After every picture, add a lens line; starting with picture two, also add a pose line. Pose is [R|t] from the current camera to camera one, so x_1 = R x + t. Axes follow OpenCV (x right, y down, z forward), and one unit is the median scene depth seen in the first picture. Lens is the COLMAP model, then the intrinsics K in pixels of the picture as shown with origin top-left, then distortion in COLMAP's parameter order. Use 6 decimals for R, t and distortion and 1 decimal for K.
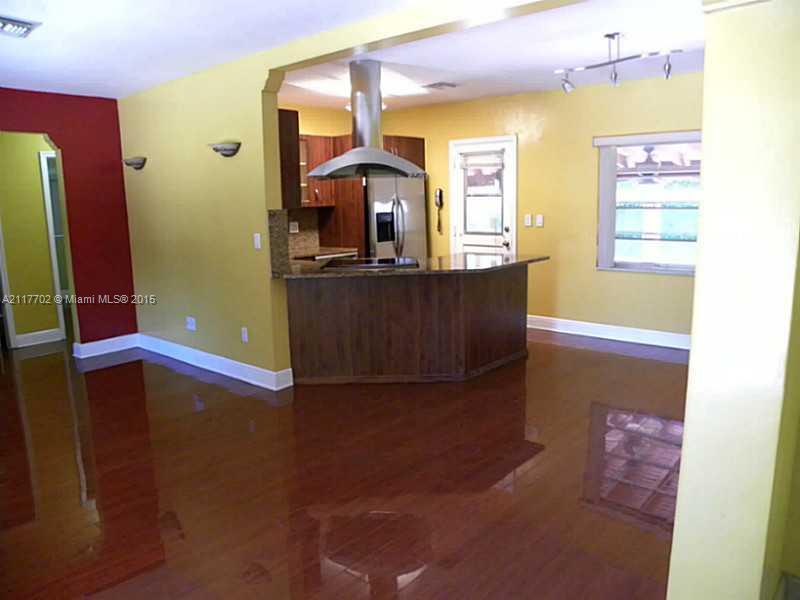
lens RADIAL K [[609.0, 0, 400.0], [0, 609.0, 300.0], [0, 0, 1]] dist [-0.152750, 0.088715]
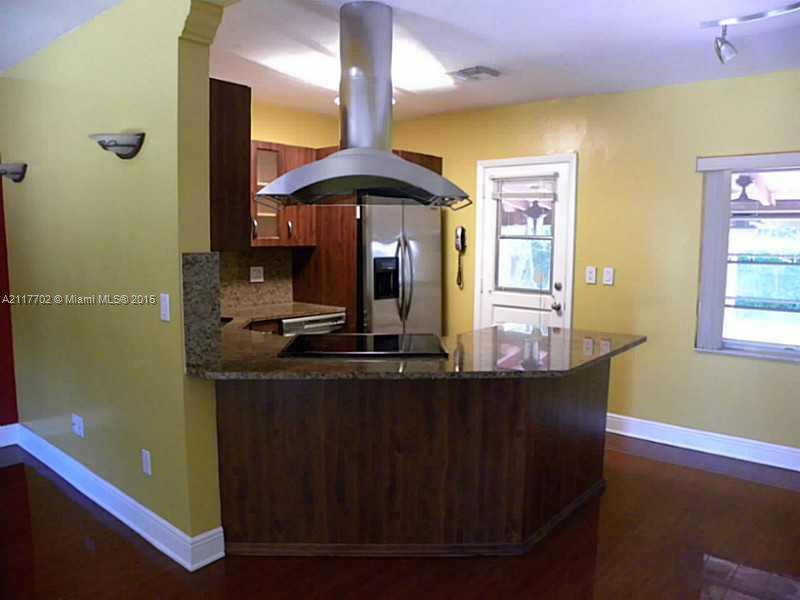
lens RADIAL K [[609.0, 0, 400.0], [0, 609.0, 300.0], [0, 0, 1]] dist [-0.152750, 0.088715]
pose [[0.999472, 0.029469, 0.013677, -0.017608], [-0.028554, 0.997615, -0.062846, -0.052627], [-0.015496, 0.062423, 0.997930, 0.307716]]
